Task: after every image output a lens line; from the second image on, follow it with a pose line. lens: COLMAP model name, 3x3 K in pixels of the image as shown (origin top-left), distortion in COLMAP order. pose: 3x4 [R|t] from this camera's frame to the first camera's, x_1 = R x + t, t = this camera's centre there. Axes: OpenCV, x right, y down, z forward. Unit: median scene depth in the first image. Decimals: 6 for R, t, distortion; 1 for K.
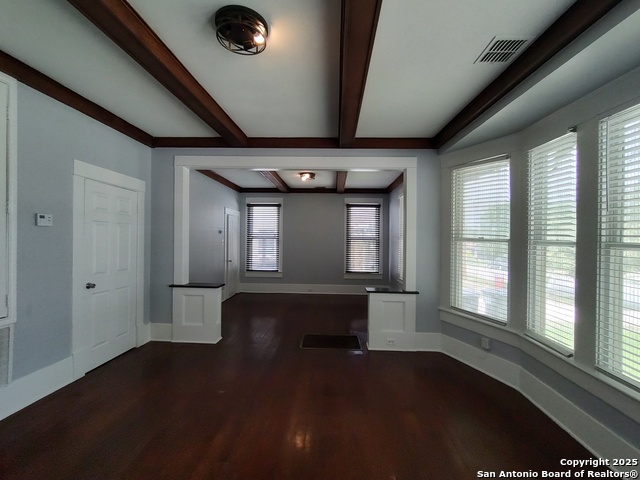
lens RADIAL K [[290.4, 0, 318.5], [0, 290.4, 241.3], [0, 0, 1]] dist [-0.000509, 0.000883]
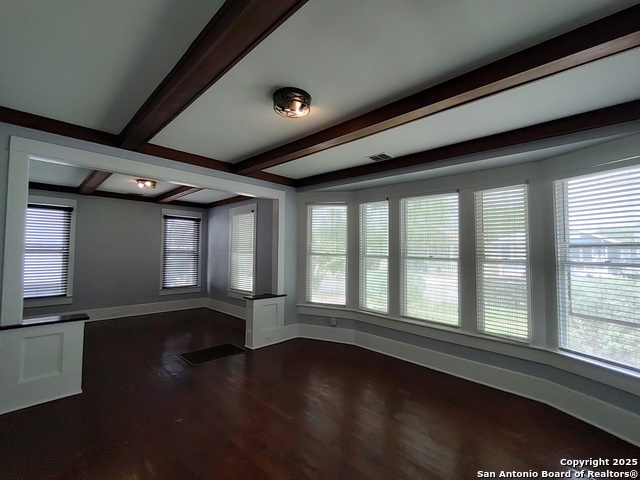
lens RADIAL K [[290.4, 0, 315.7], [0, 290.4, 242.1], [0, 0, 1]] dist [-0.000509, 0.000883]
pose [[0.674747, 0.019711, 0.737786, -0.528453], [0.005284, 0.999489, -0.031535, -0.018573], [-0.738031, 0.025177, 0.674297, 0.017112]]
